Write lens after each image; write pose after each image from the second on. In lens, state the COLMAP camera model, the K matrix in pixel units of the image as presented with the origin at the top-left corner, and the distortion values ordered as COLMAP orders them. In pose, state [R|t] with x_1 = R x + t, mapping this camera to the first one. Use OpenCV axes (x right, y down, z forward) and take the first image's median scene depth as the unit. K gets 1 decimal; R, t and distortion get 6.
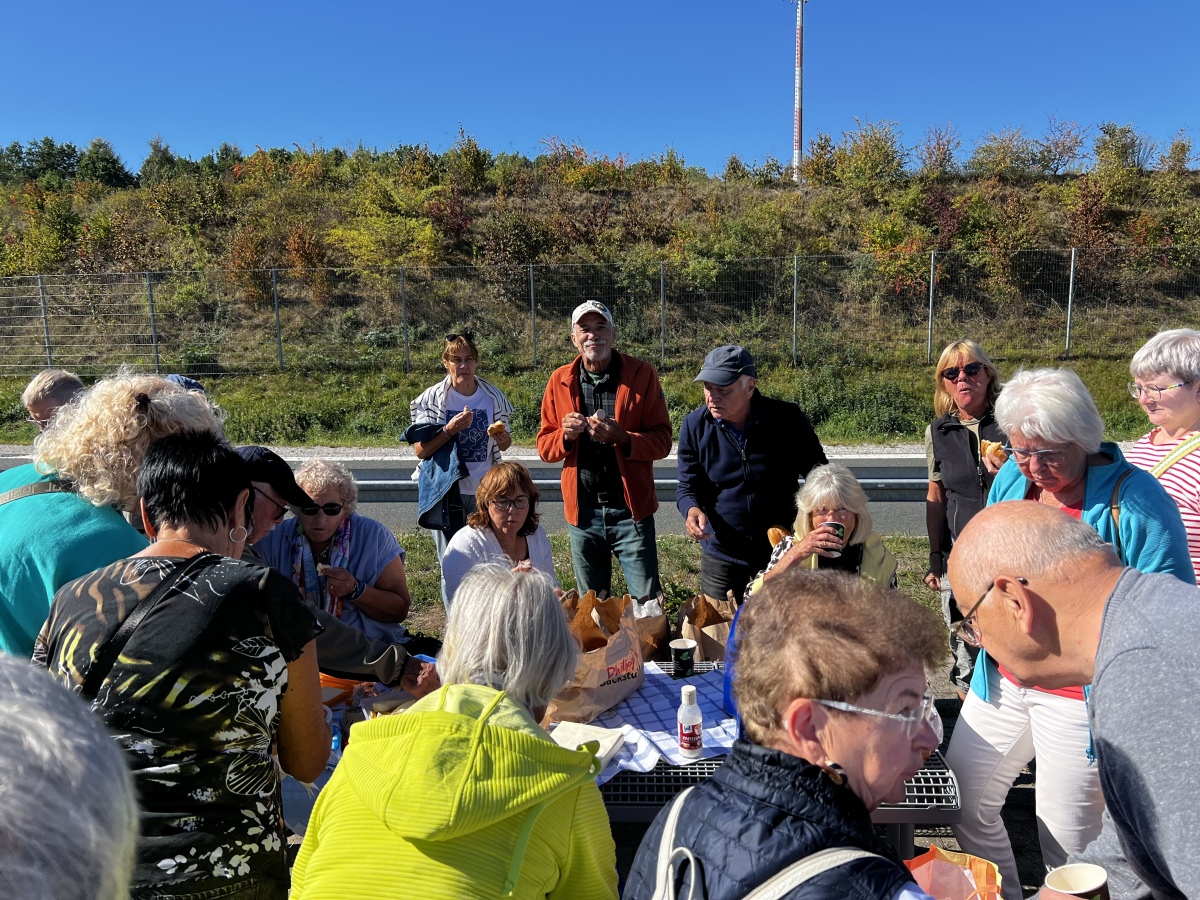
lens RADIAL K [[910.0, 0, 600.0], [0, 910.0, 450.0], [0, 0, 1]] dist [0.060324, -0.072094]
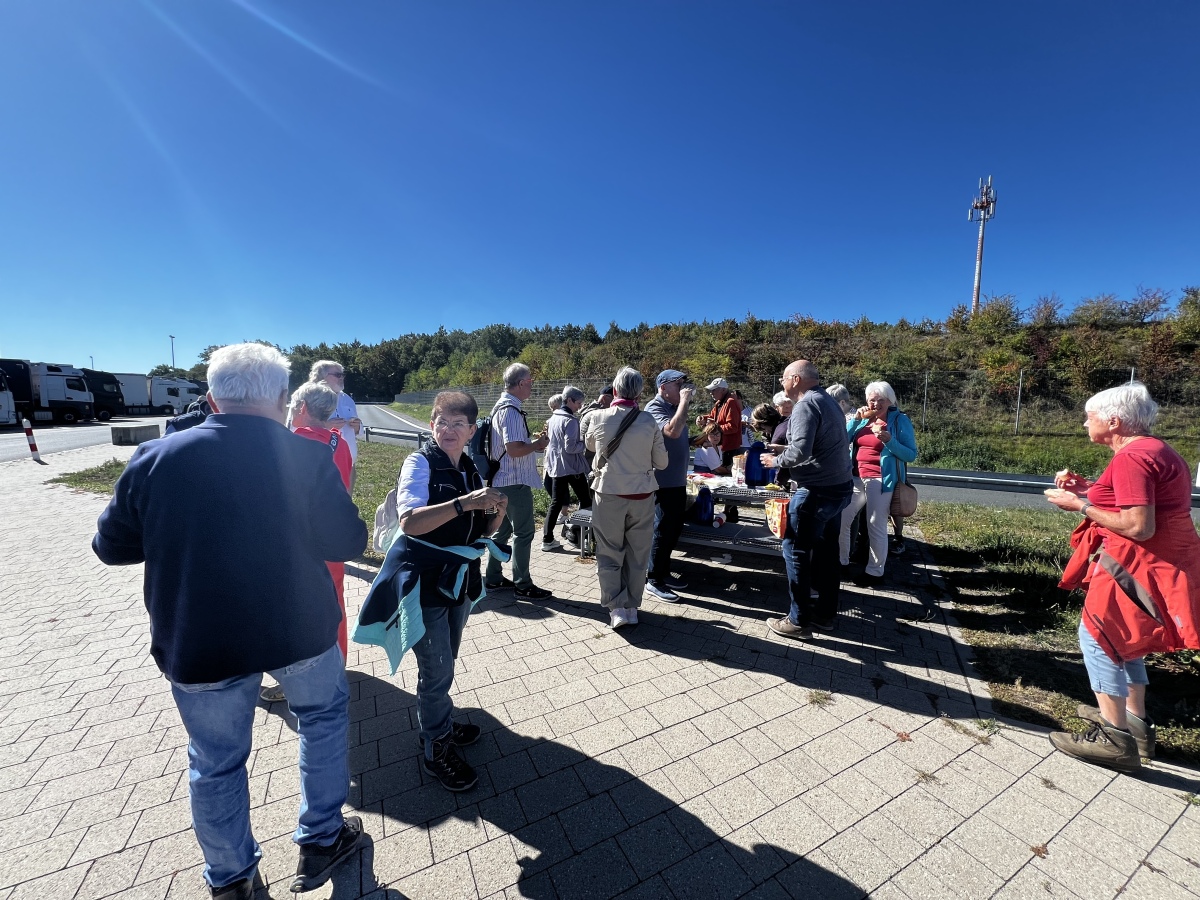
lens RADIAL K [[482.8, 0, 600.0], [0, 482.8, 450.0], [0, 0, 1]] dist [0.000032, 0.000500]
pose [[0.898587, 0.072870, -0.432703, 0.046092], [-0.097046, 0.994698, -0.034021, 0.033705], [0.427929, 0.072563, 0.900895, -0.115816]]
